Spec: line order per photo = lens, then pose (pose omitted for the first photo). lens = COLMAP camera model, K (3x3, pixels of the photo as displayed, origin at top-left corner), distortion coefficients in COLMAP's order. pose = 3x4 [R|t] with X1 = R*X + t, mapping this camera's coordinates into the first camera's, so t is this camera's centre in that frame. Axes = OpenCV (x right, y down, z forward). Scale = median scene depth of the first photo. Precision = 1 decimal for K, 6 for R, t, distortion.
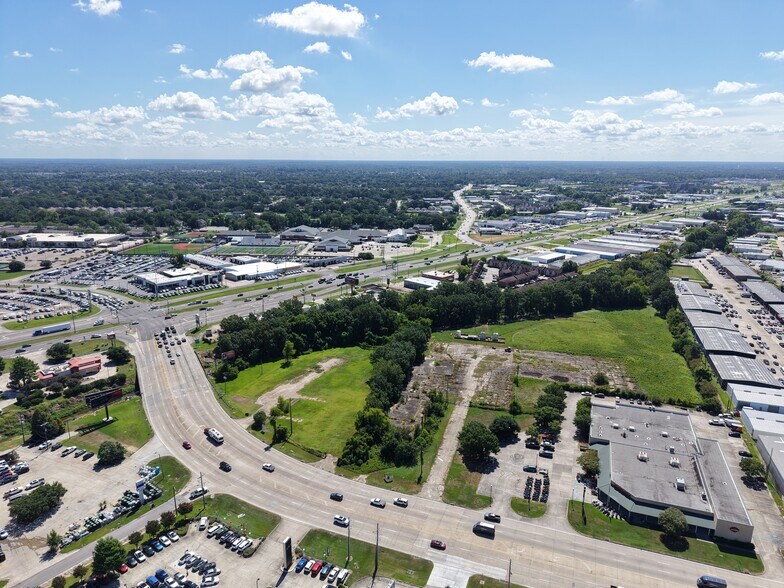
lens RADIAL K [[520.0, 0, 394.6], [0, 520.0, 301.5], [0, 0, 1]] dist [0.035497, -0.038105]
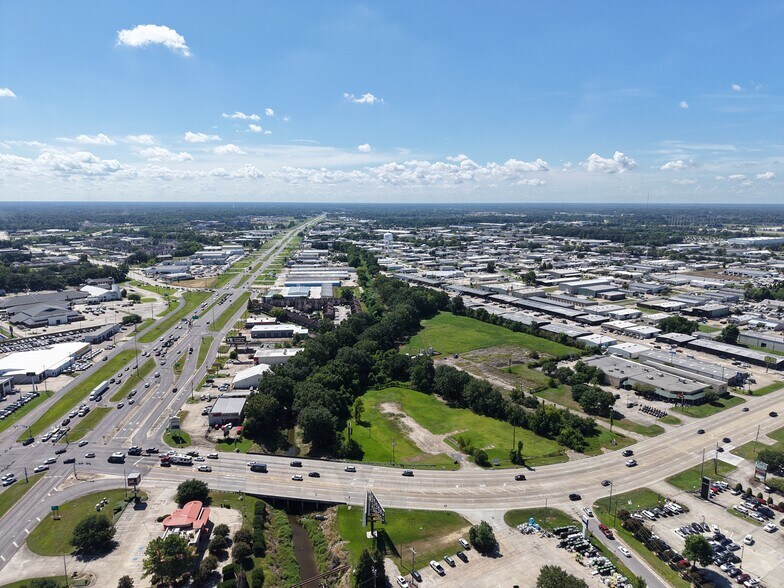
lens RADIAL K [[520.0, 0, 394.6], [0, 520.0, 301.5], [0, 0, 1]] dist [0.035497, -0.038105]
pose [[0.620930, -0.152411, 0.768906, -0.623296], [0.208072, 0.977774, 0.025785, -0.075189], [-0.755746, 0.143977, 0.638842, 0.246139]]
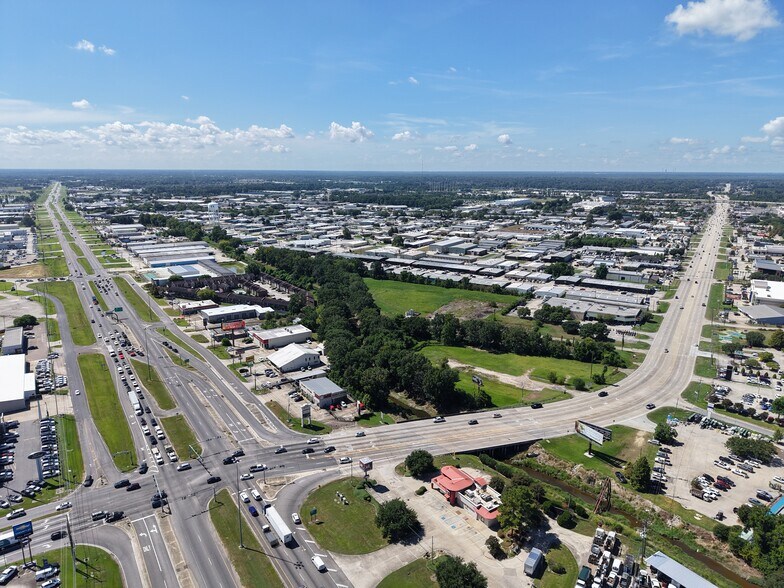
lens RADIAL K [[520.0, 0, 394.6], [0, 520.0, 301.5], [0, 0, 1]] dist [0.035497, -0.038105]
pose [[0.200526, -0.245974, 0.948307, -0.827929], [0.256220, 0.947445, 0.191571, -0.172849], [-0.945590, 0.204560, 0.253011, 0.601171]]
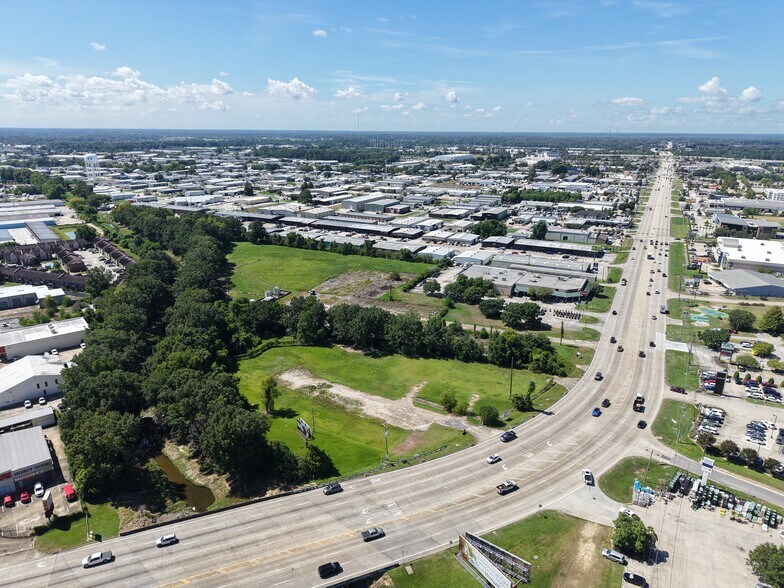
lens RADIAL K [[522.3, 0, 394.6], [0, 522.3, 295.4], [0, 0, 1]] dist [0.035940, -0.036161]
pose [[0.108053, -0.304481, 0.946370, -0.523005], [0.256737, 0.928198, 0.269321, -0.094393], [-0.960422, 0.213867, 0.178467, 0.544839]]
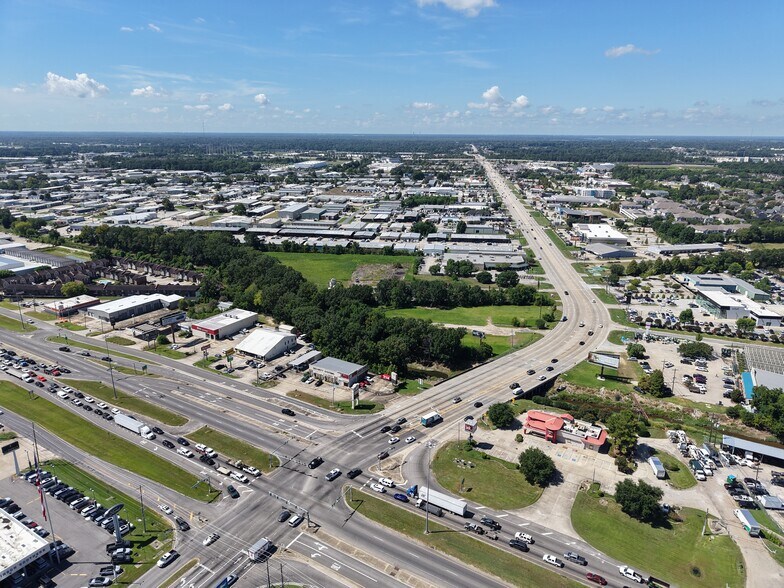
lens RADIAL K [[522.3, 0, 394.6], [0, 522.3, 295.4], [0, 0, 1]] dist [0.035940, -0.036161]
pose [[-0.233794, -0.296302, 0.926037, -0.819363], [0.250507, 0.901921, 0.351830, -0.248088], [-0.939461, 0.314235, -0.136638, 0.870898]]
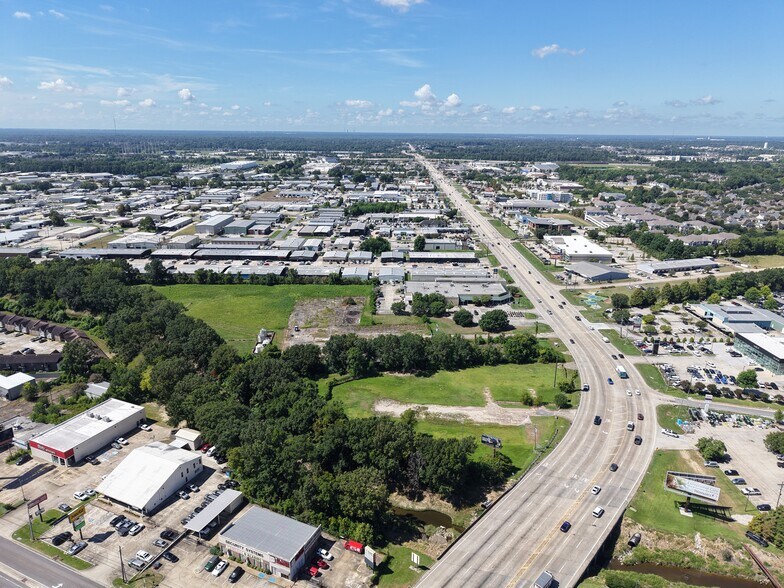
lens RADIAL K [[522.3, 0, 394.6], [0, 522.3, 295.4], [0, 0, 1]] dist [0.035940, -0.036161]
pose [[-0.349137, -0.289595, 0.891200, -0.557178], [0.237542, 0.892633, 0.383120, -0.235080], [-0.906464, 0.345459, -0.242860, 0.829465]]
